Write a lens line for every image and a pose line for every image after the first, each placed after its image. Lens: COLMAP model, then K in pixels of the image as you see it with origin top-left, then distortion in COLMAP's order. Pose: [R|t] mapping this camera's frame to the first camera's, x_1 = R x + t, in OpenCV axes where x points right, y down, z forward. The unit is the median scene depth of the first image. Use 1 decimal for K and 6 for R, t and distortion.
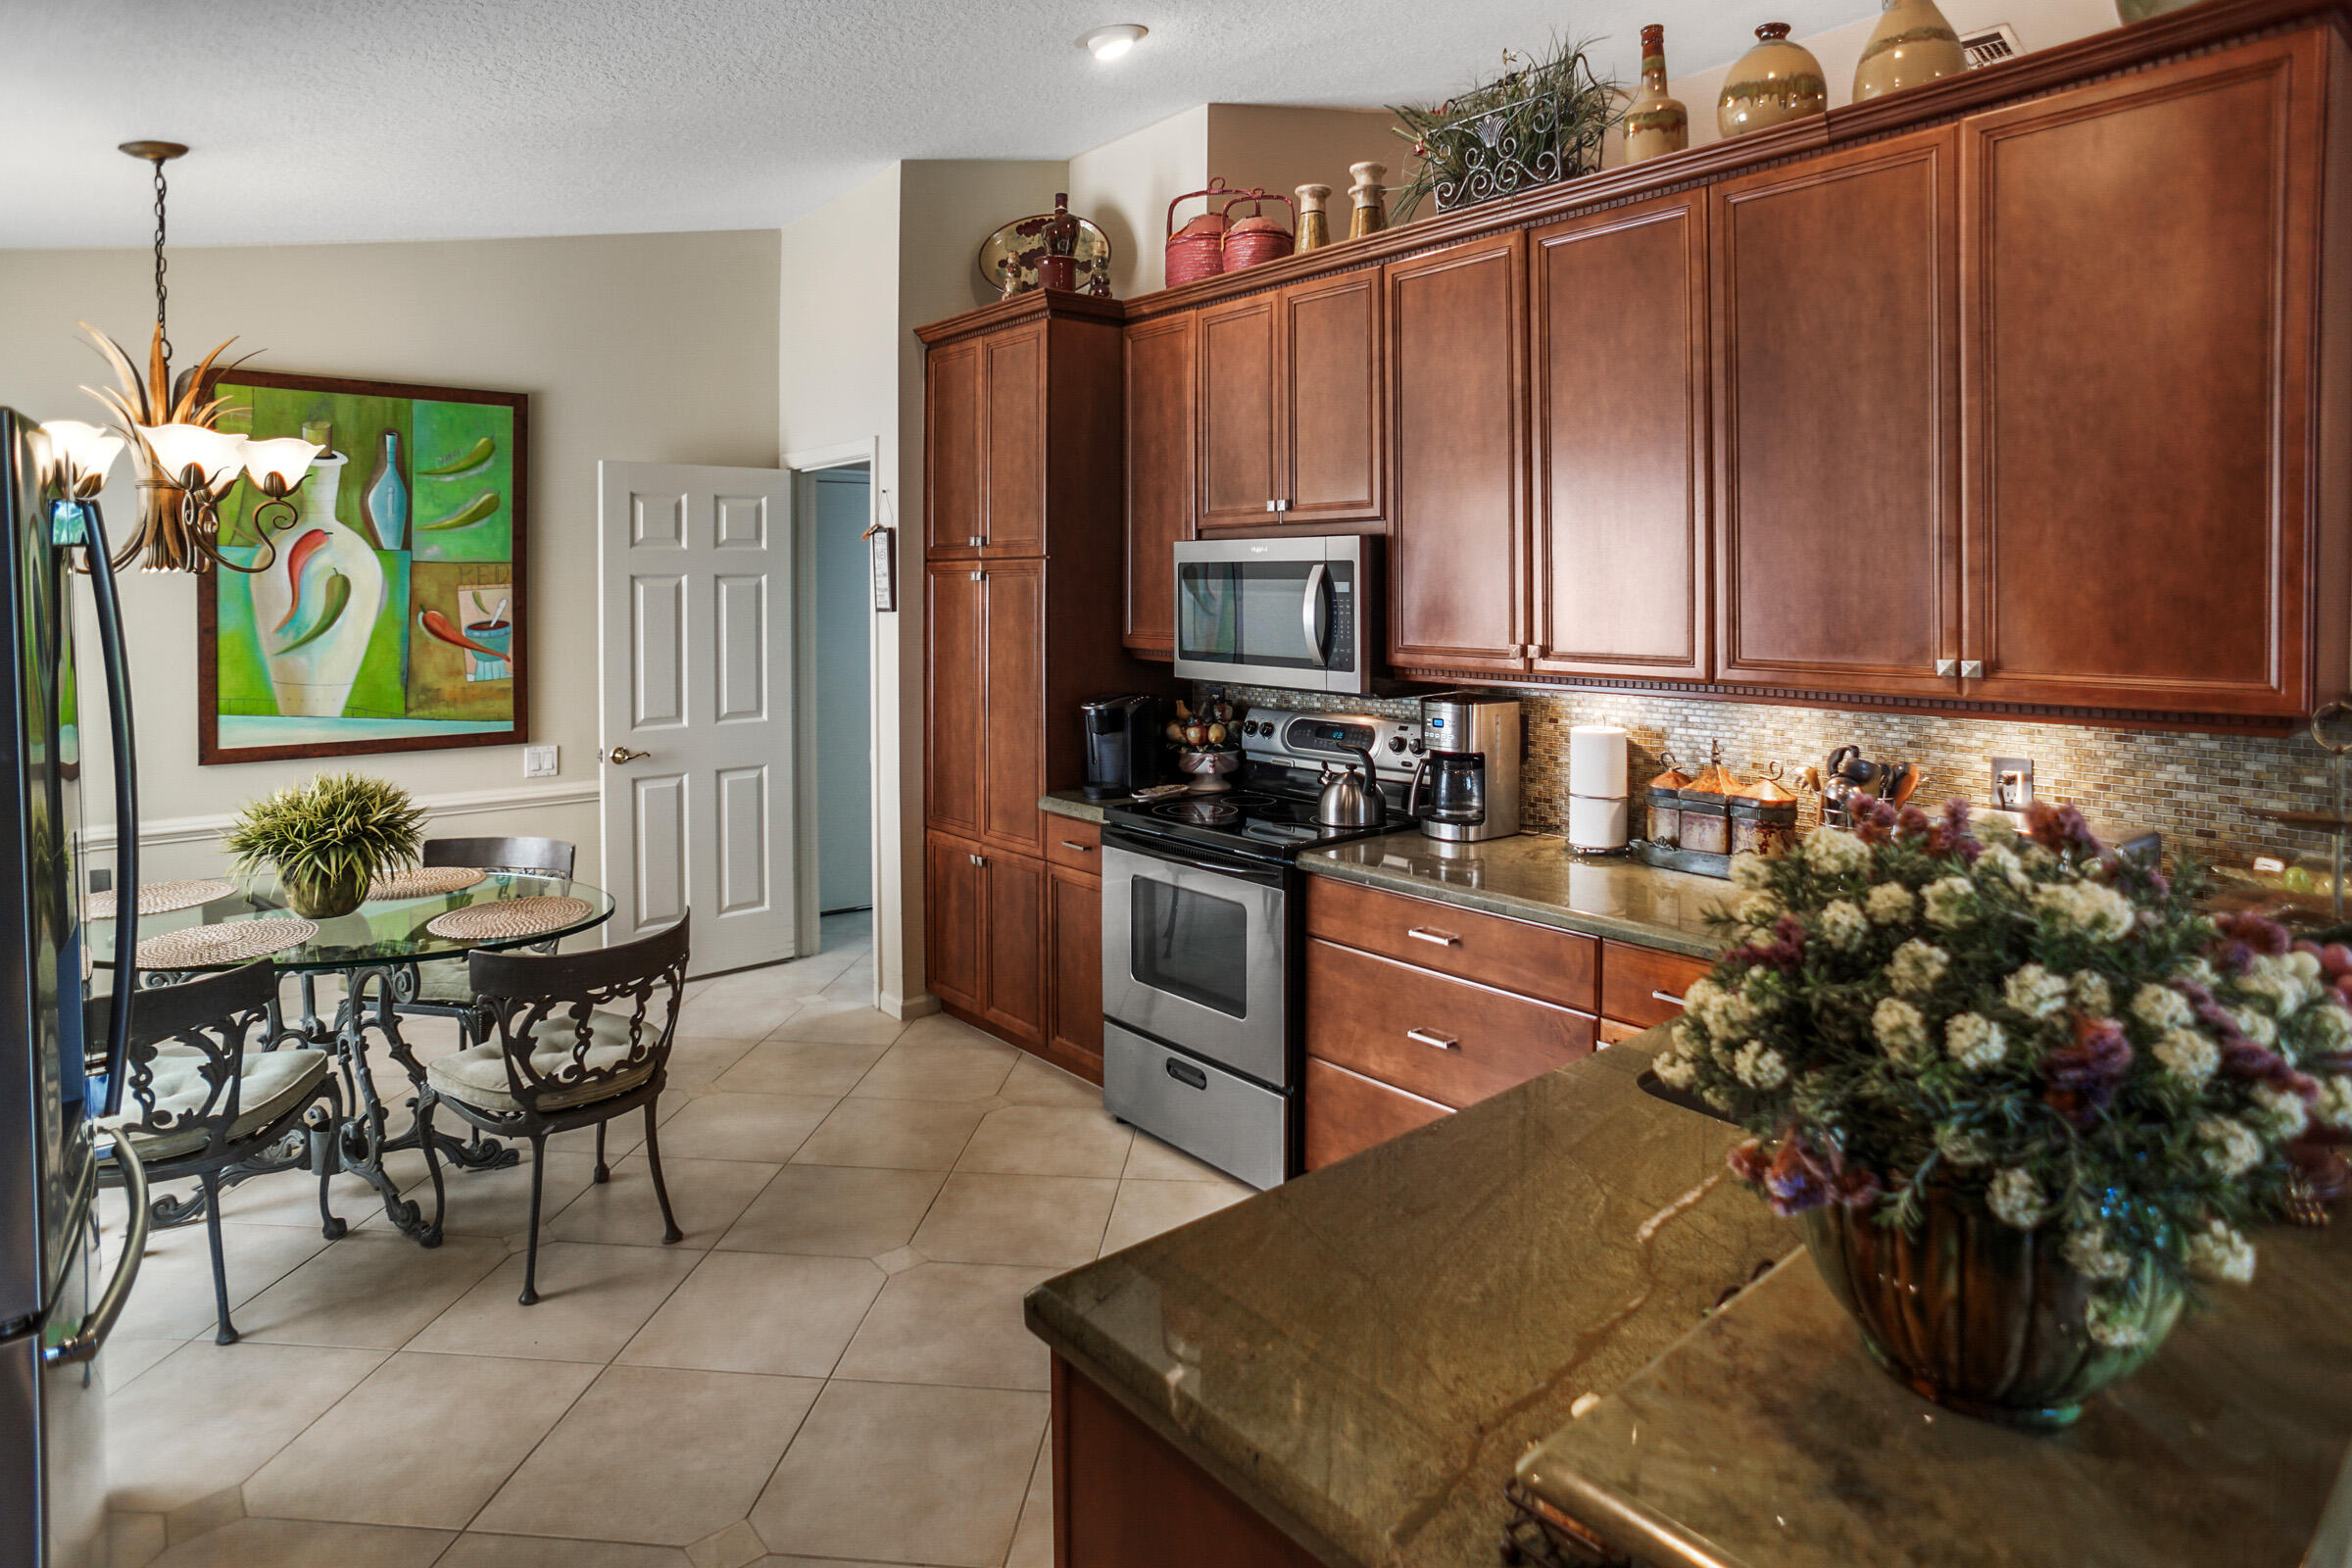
lens RADIAL K [[1291.3, 0, 1189.9], [0, 1291.3, 612.1], [0, 0, 1]] dist [-0.066546, 0.040391]
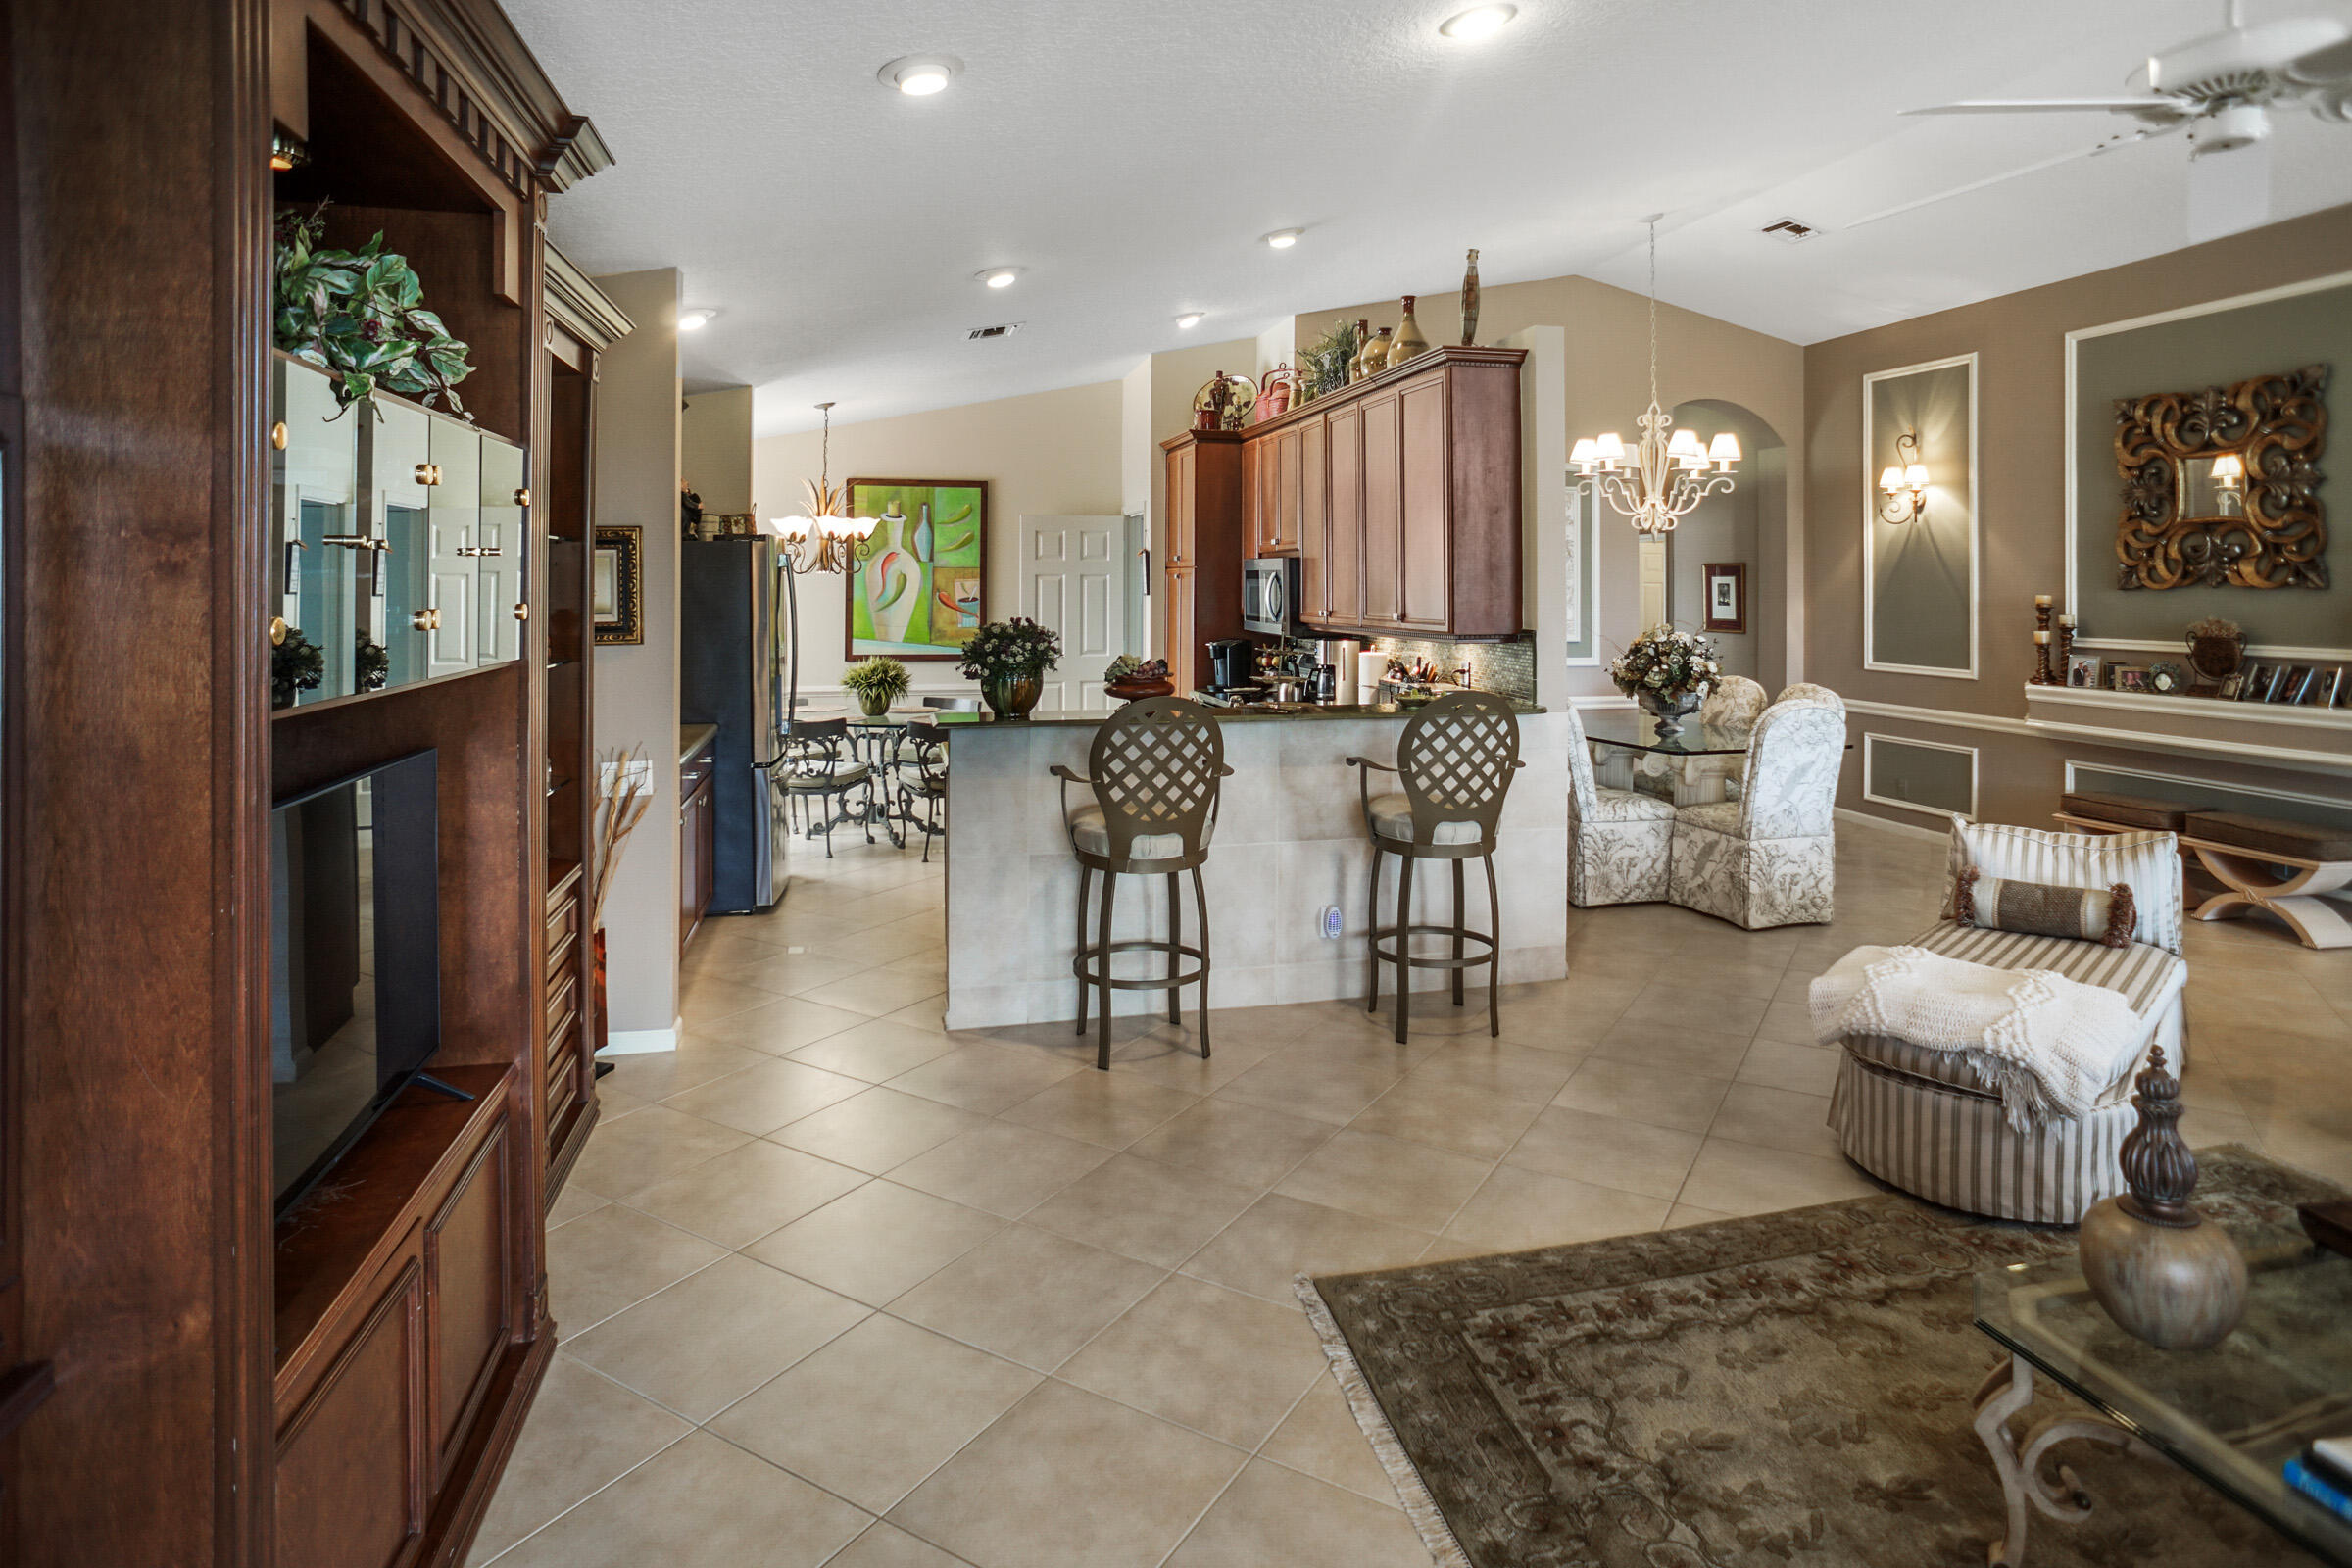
lens RADIAL K [[1291.3, 0, 1189.9], [0, 1291.3, 612.1], [0, 0, 1]] dist [-0.066546, 0.040391]
pose [[0.894136, 0.016202, -0.447503, 0.687730], [-0.015145, 0.999868, 0.005940, 0.013681], [0.447540, 0.001467, 0.894263, -0.670373]]
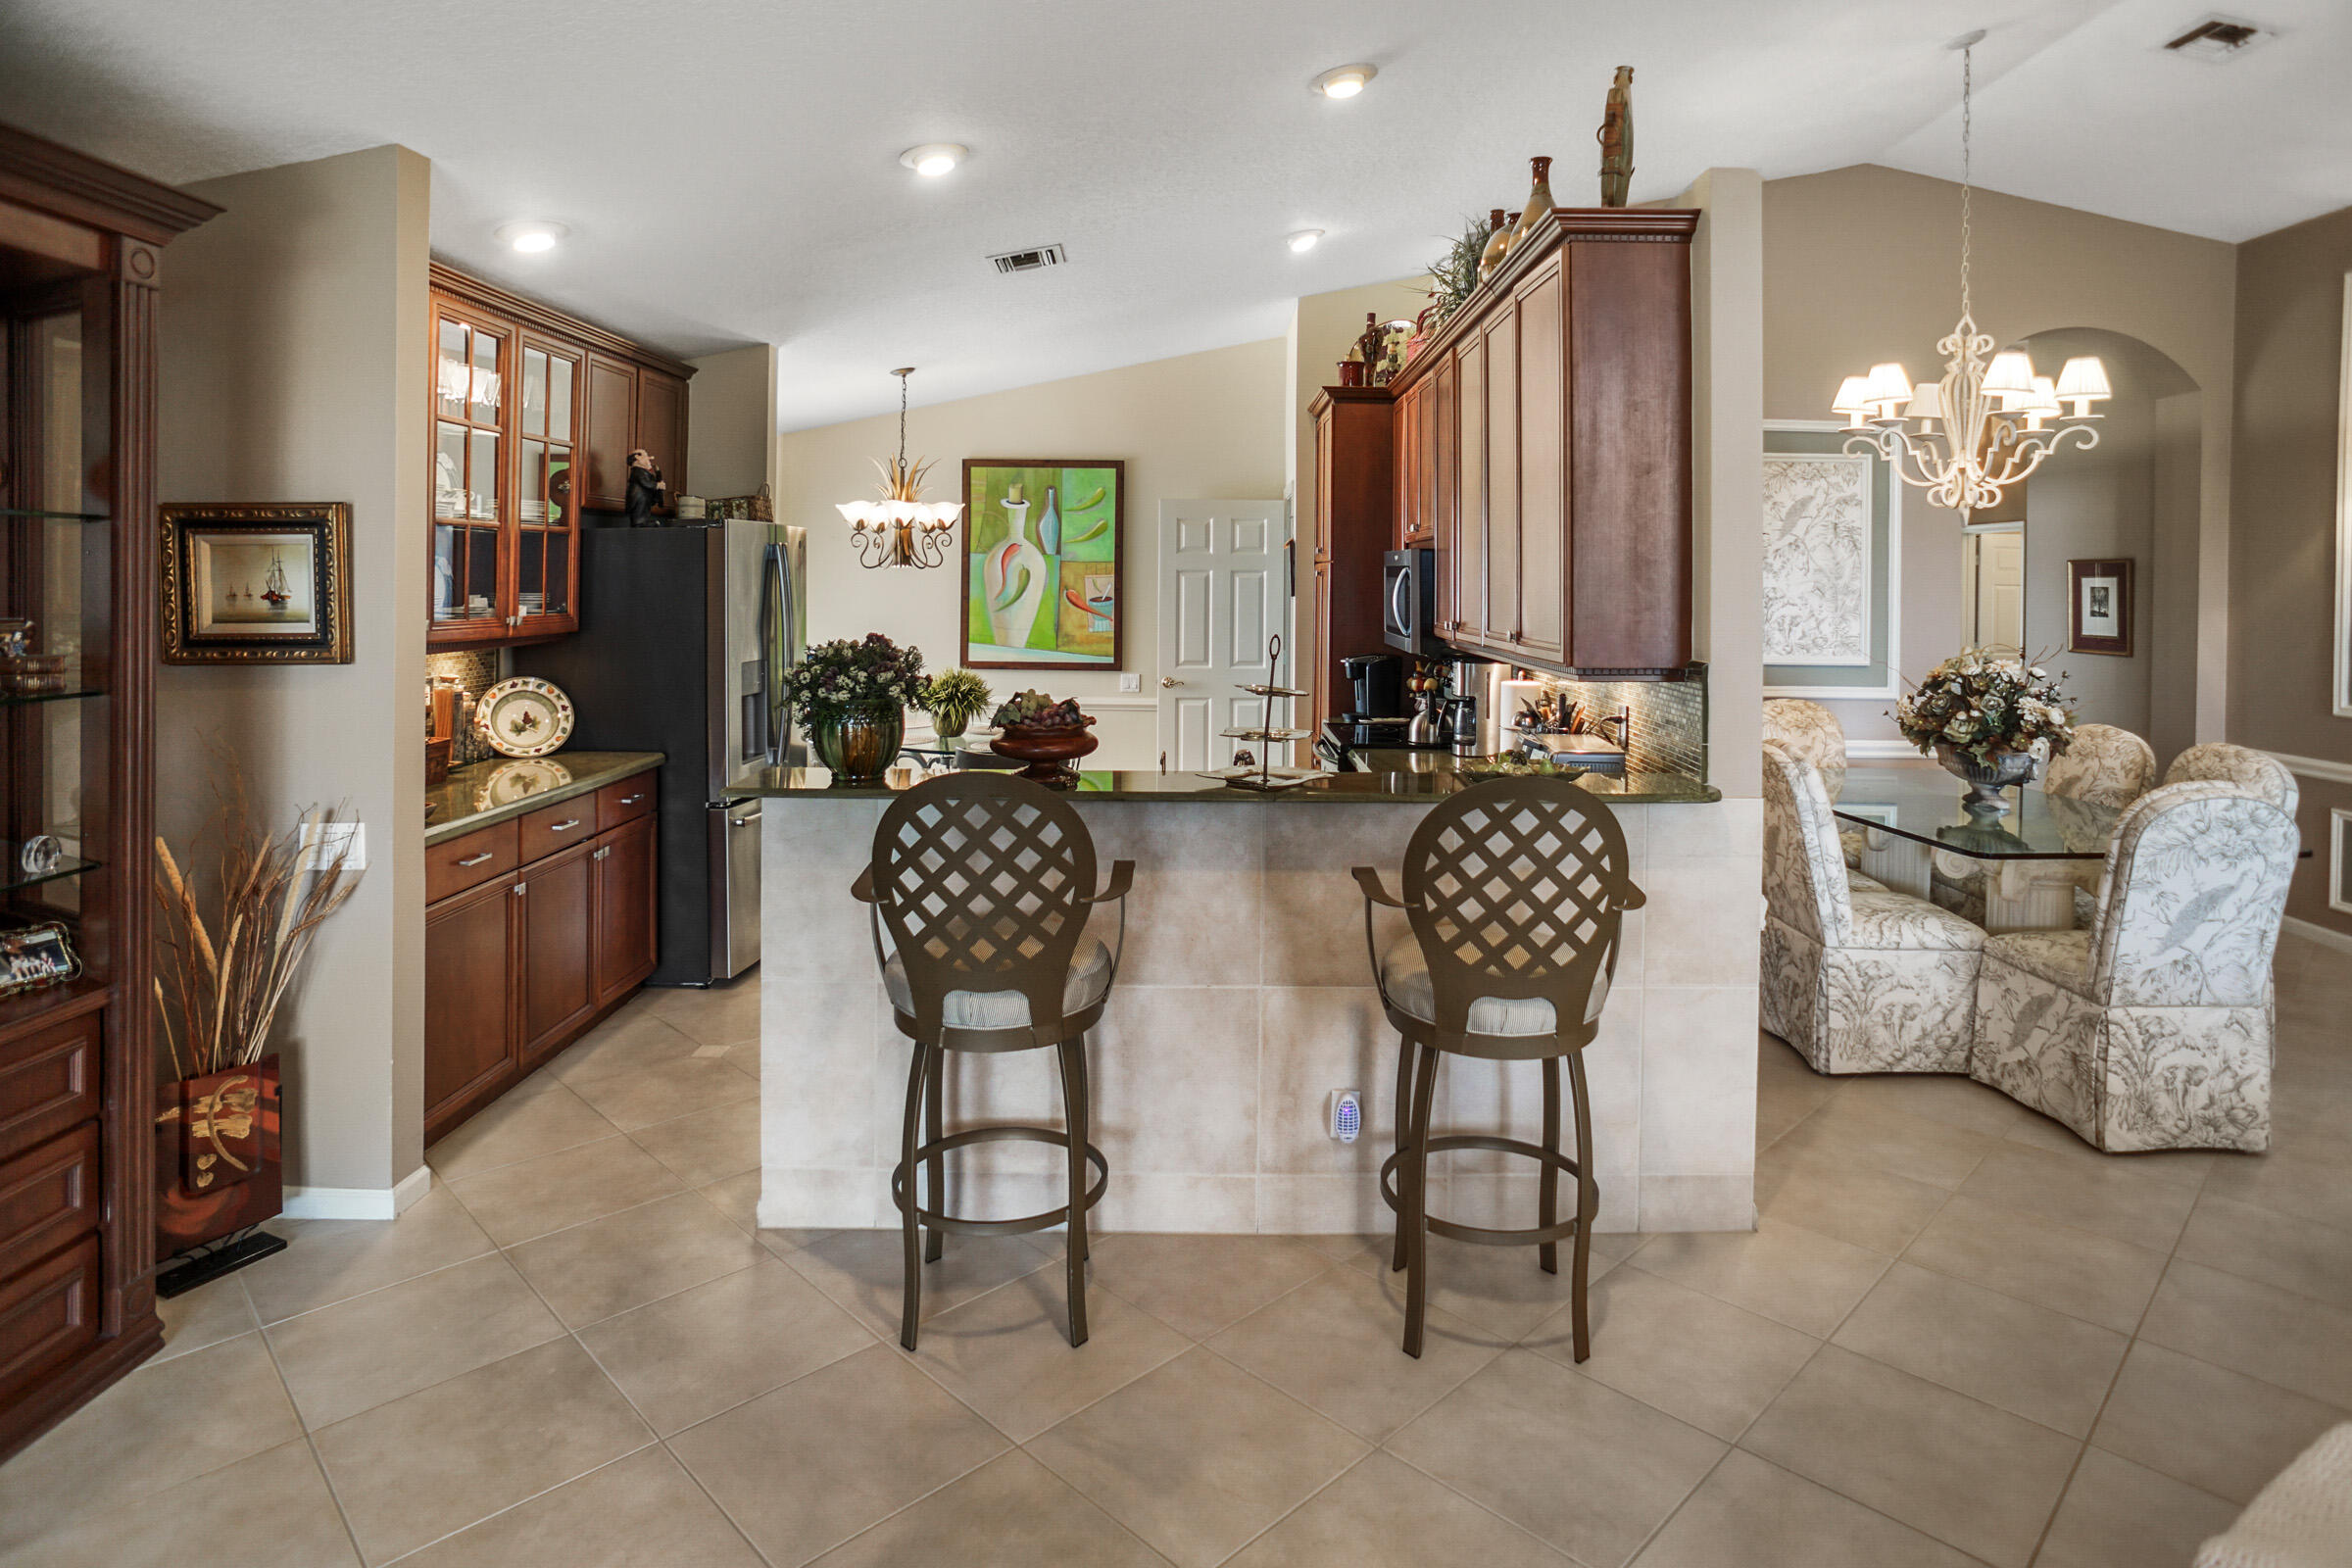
lens RADIAL K [[1291.3, 0, 1189.9], [0, 1291.3, 612.1], [0, 0, 1]] dist [-0.066546, 0.040391]
pose [[0.757699, 0.027285, -0.652033, 0.691541], [-0.024133, 0.999614, 0.013787, 0.001064], [0.652158, 0.005289, 0.758065, -0.231849]]
